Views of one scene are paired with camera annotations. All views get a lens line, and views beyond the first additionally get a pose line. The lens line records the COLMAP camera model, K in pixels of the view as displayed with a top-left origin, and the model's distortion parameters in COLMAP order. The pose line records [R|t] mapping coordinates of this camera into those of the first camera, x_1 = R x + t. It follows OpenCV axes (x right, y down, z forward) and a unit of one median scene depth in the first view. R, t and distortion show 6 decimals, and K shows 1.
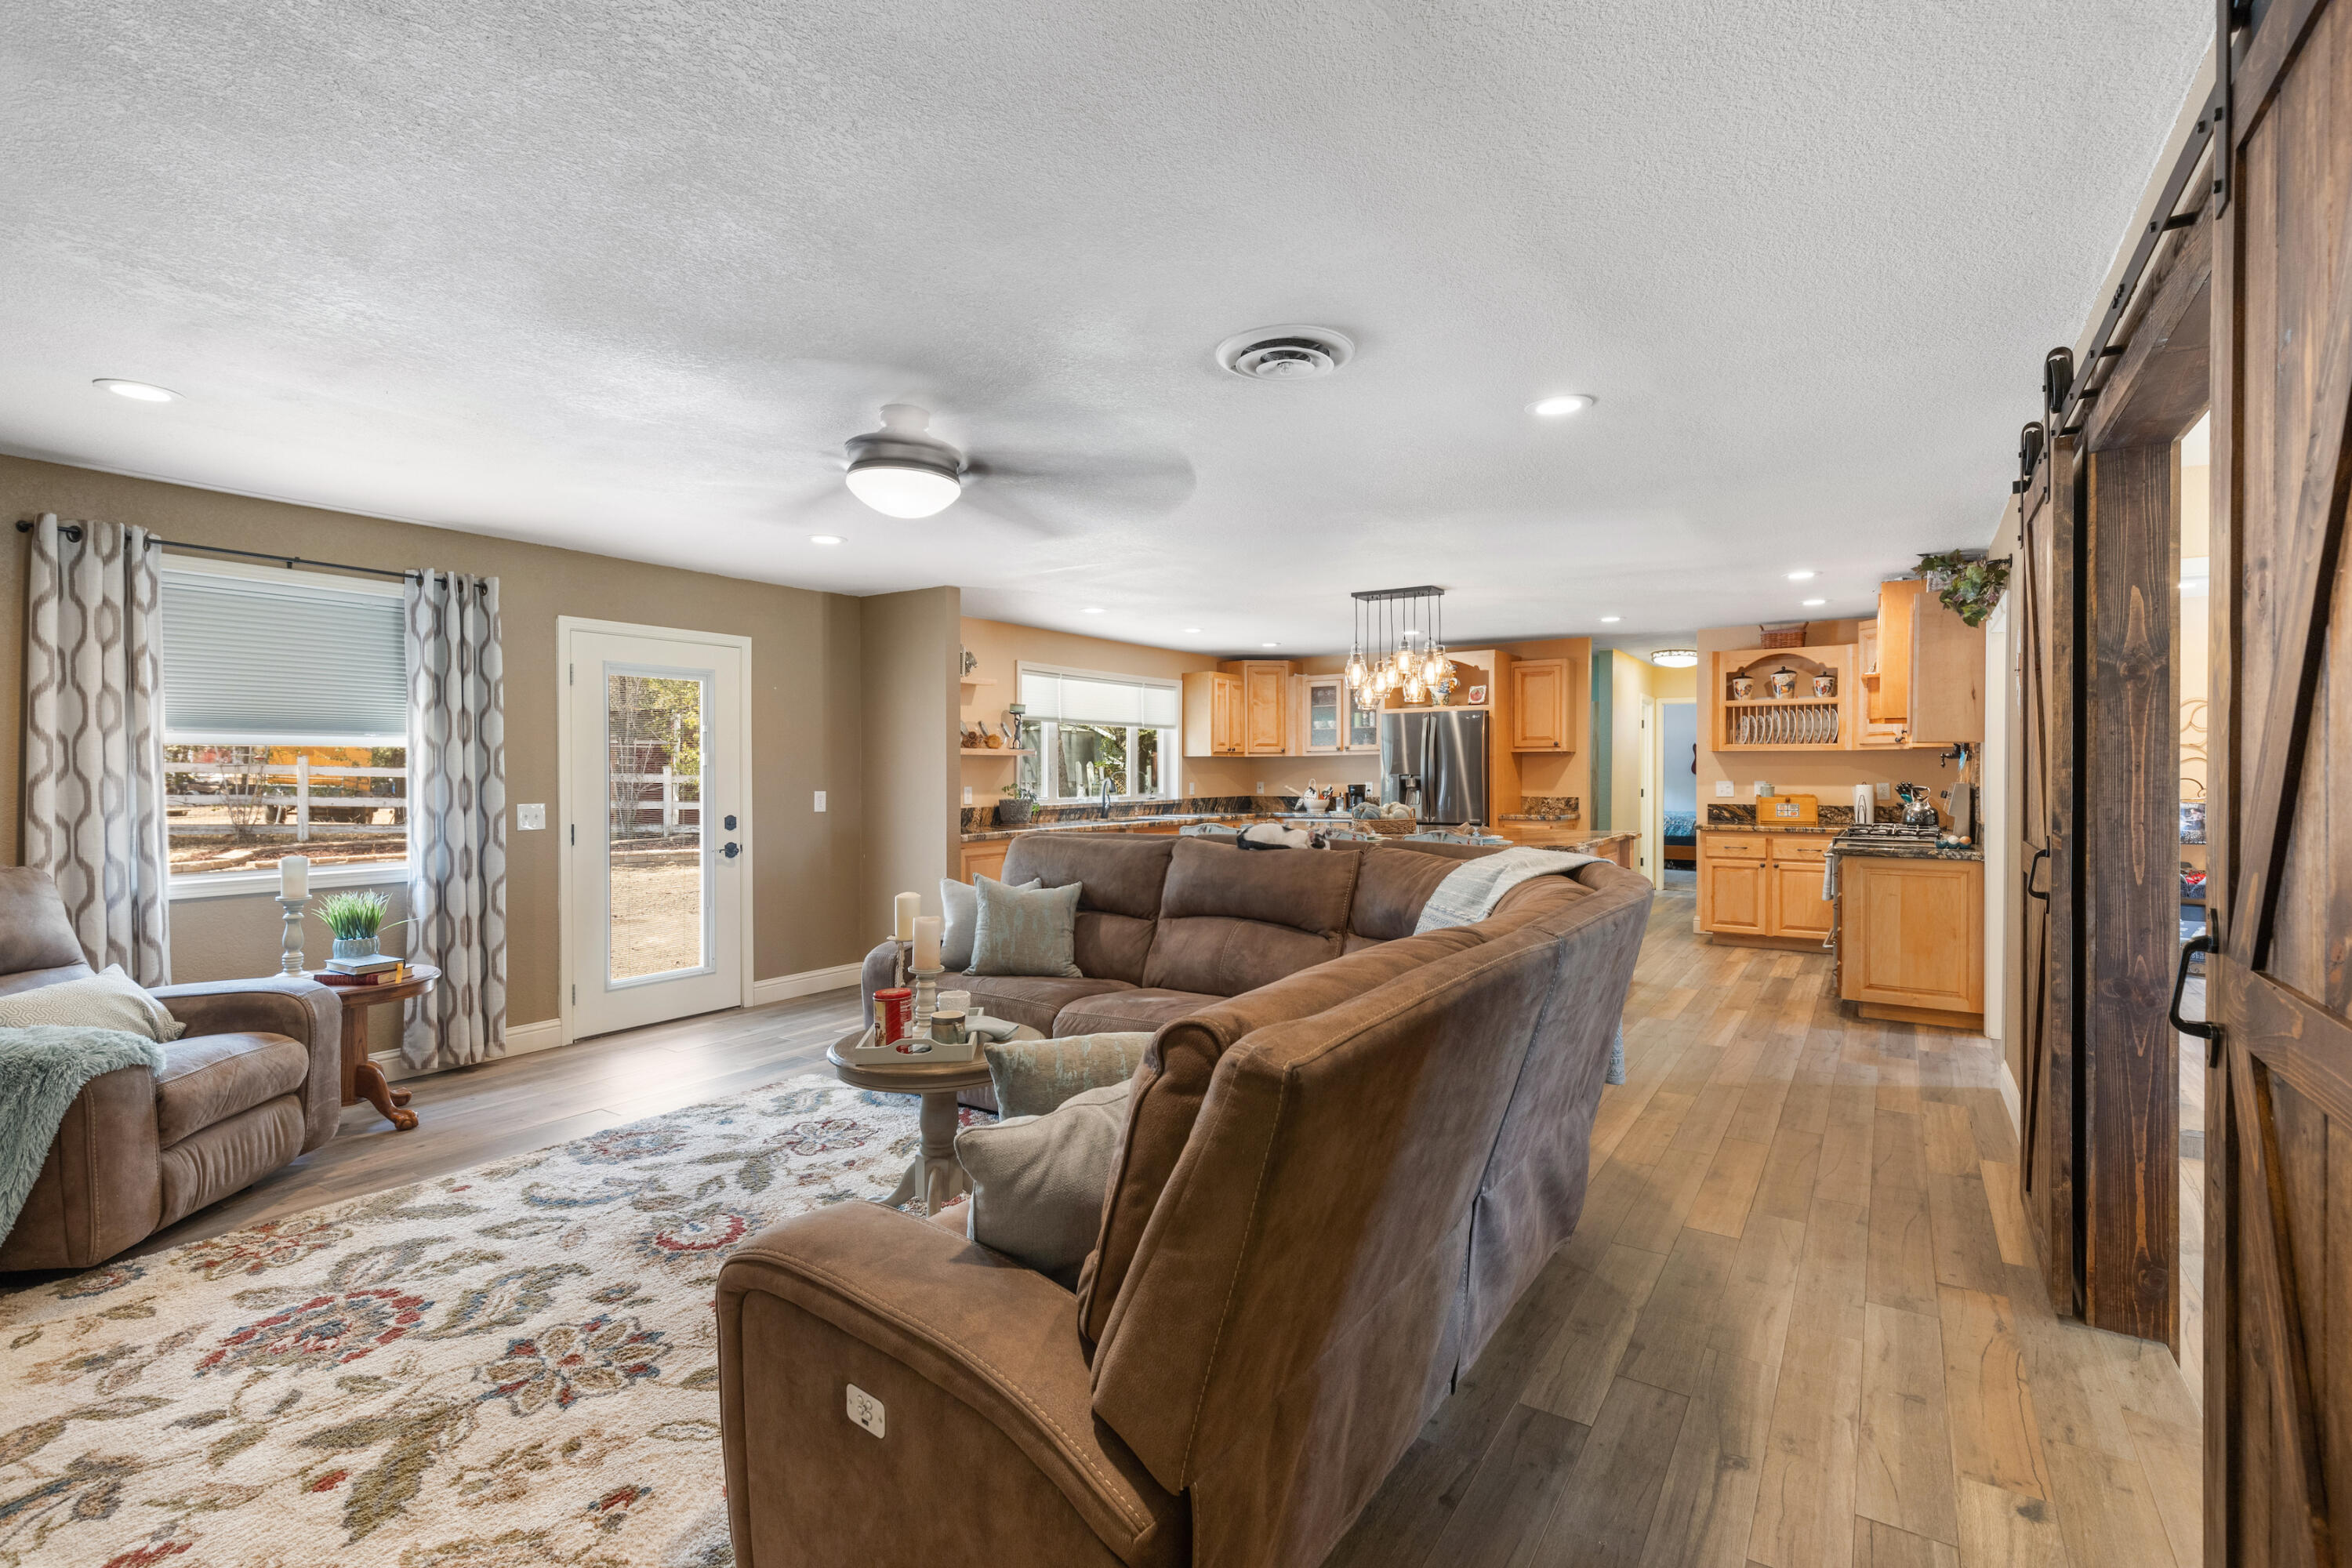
lens RADIAL K [[1075.4, 0, 1214.9], [0, 1075.4, 780.1], [0, 0, 1]] dist [0.004714, 0.001960]
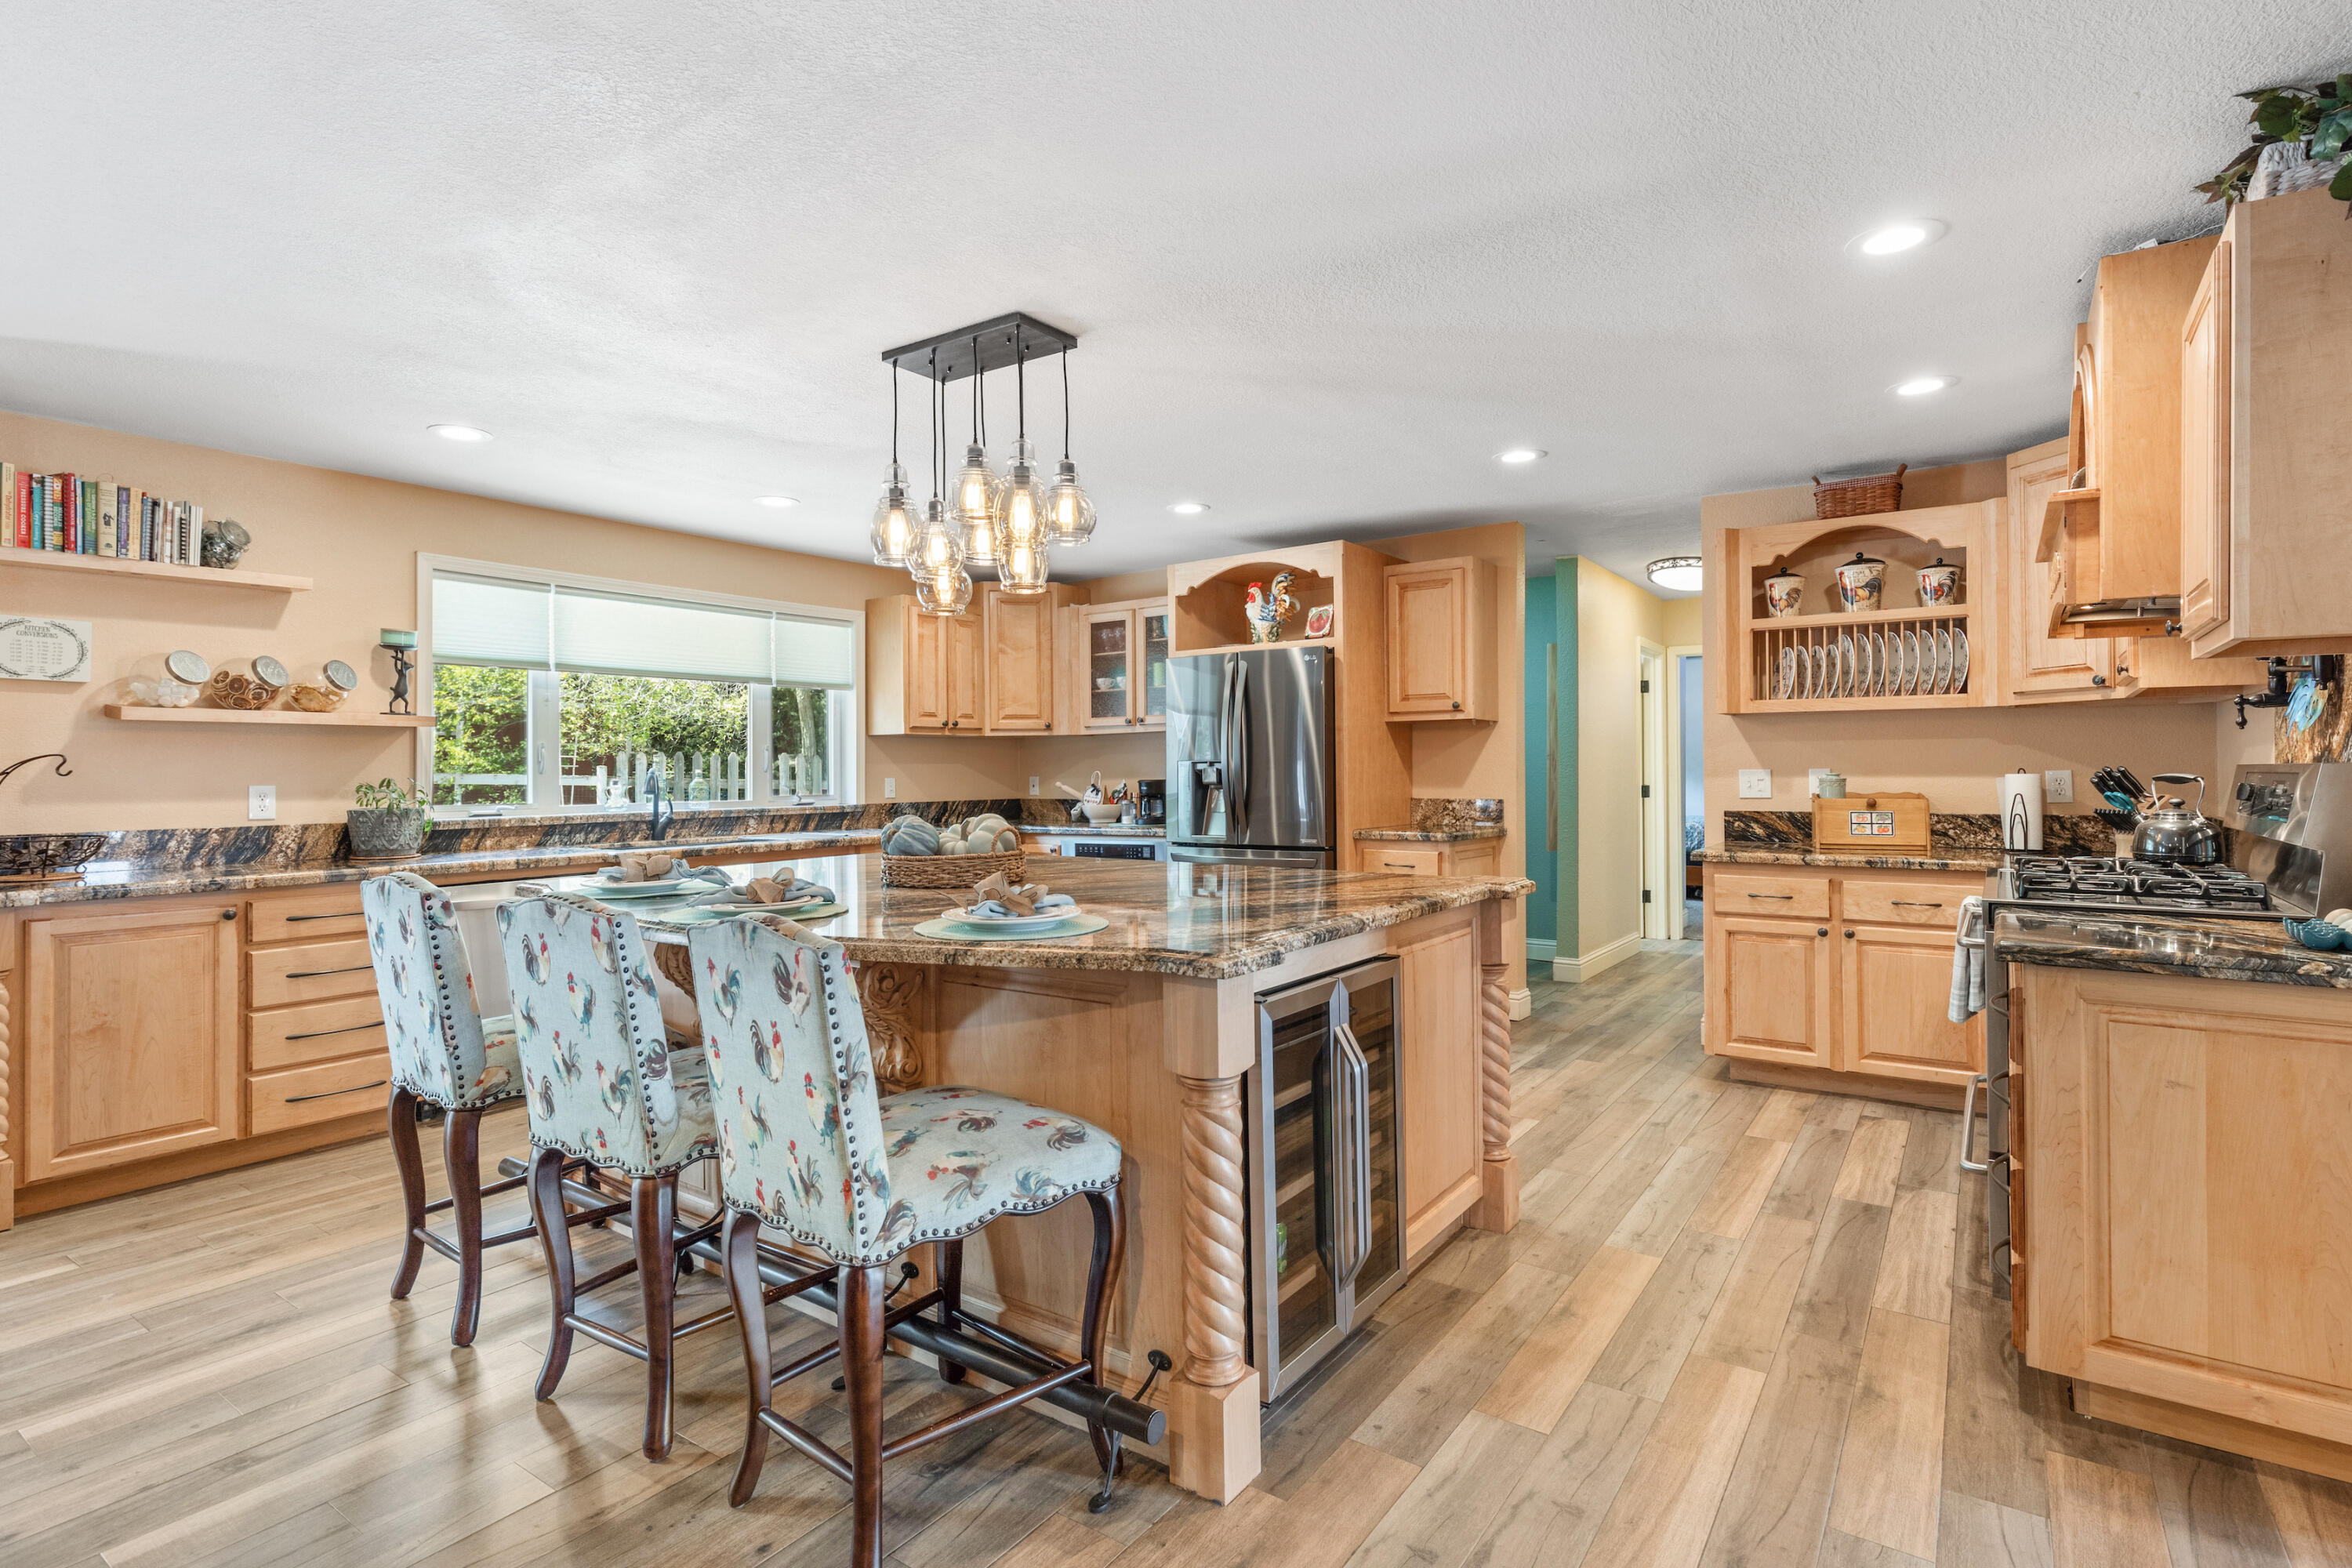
lens RADIAL K [[1128.9, 0, 1225.1], [0, 1128.9, 761.4], [0, 0, 1]] dist [-0.003371, 0.003194]
pose [[0.999409, -0.005285, -0.033952, 0.230178], [0.004730, 0.999854, -0.016429, 0.005311], [0.034034, 0.016258, 0.999288, 0.428909]]
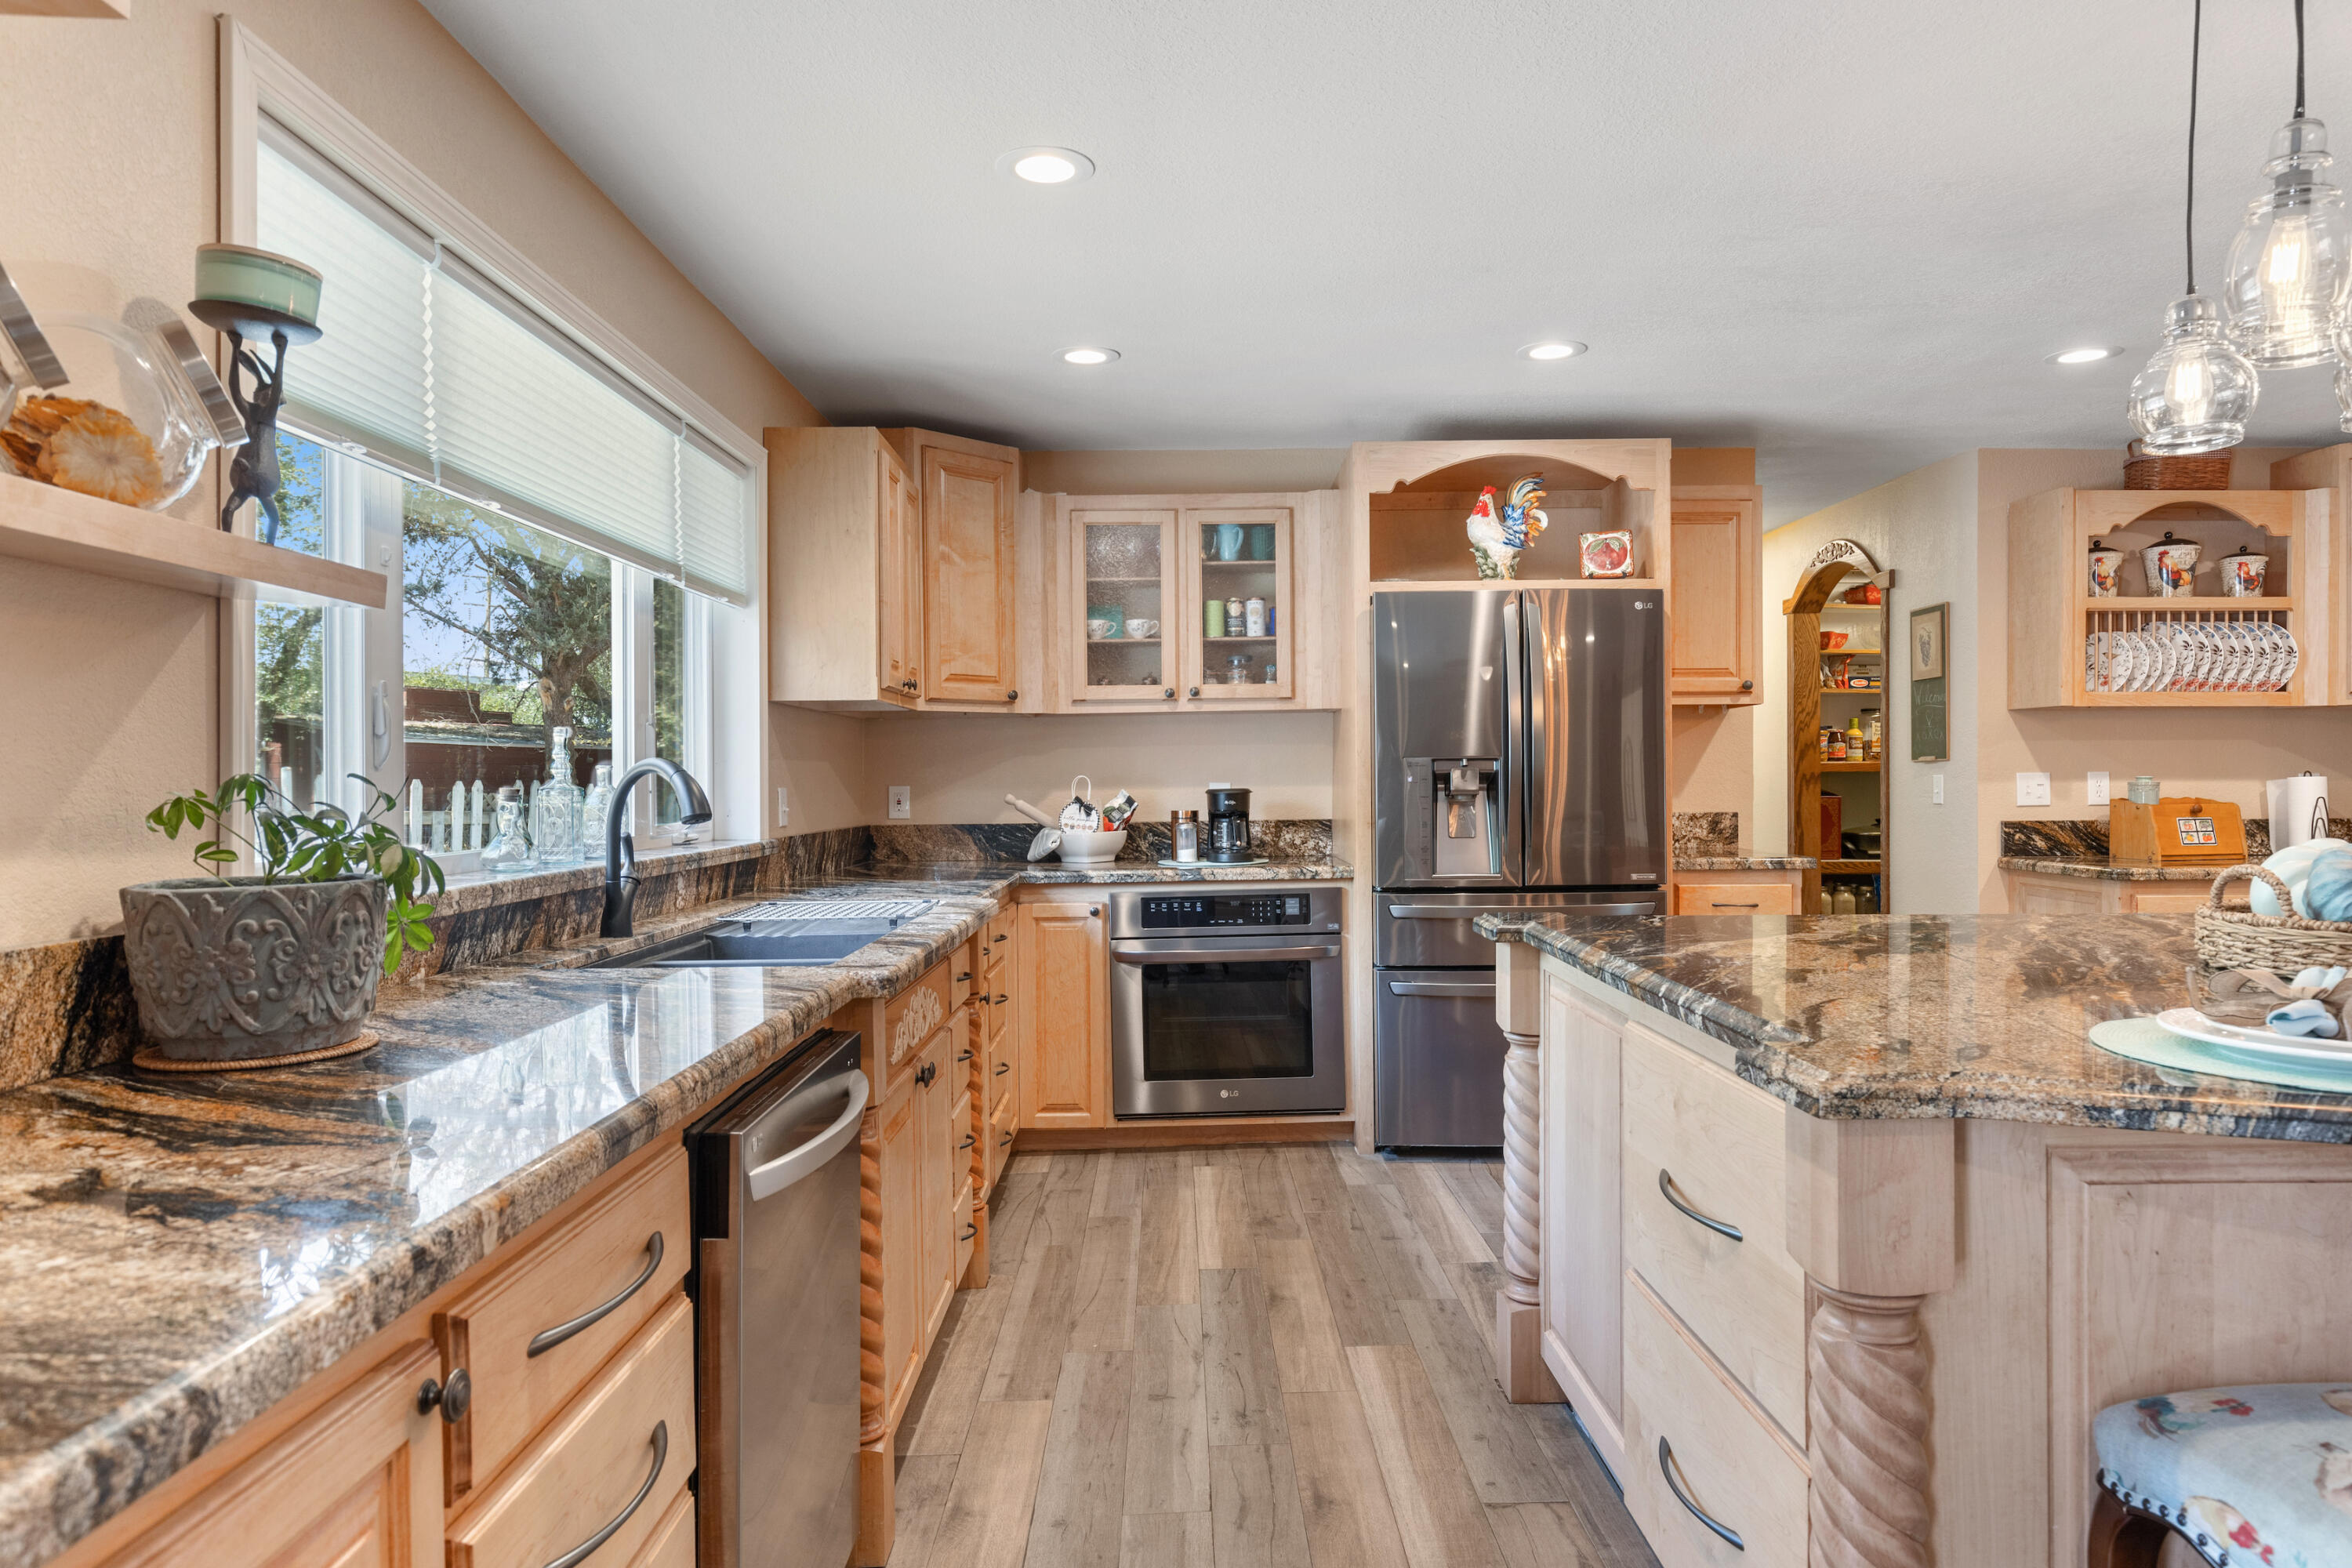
lens RADIAL K [[1391.1, 0, 1201.1], [0, 1391.1, 785.3], [0, 0, 1]] dist [0.003839, -0.001275]
pose [[0.831551, -0.005709, 0.555419, -0.171847], [0.010635, 0.999928, -0.005644, 0.006408], [-0.555346, 0.010600, 0.831552, 0.713370]]
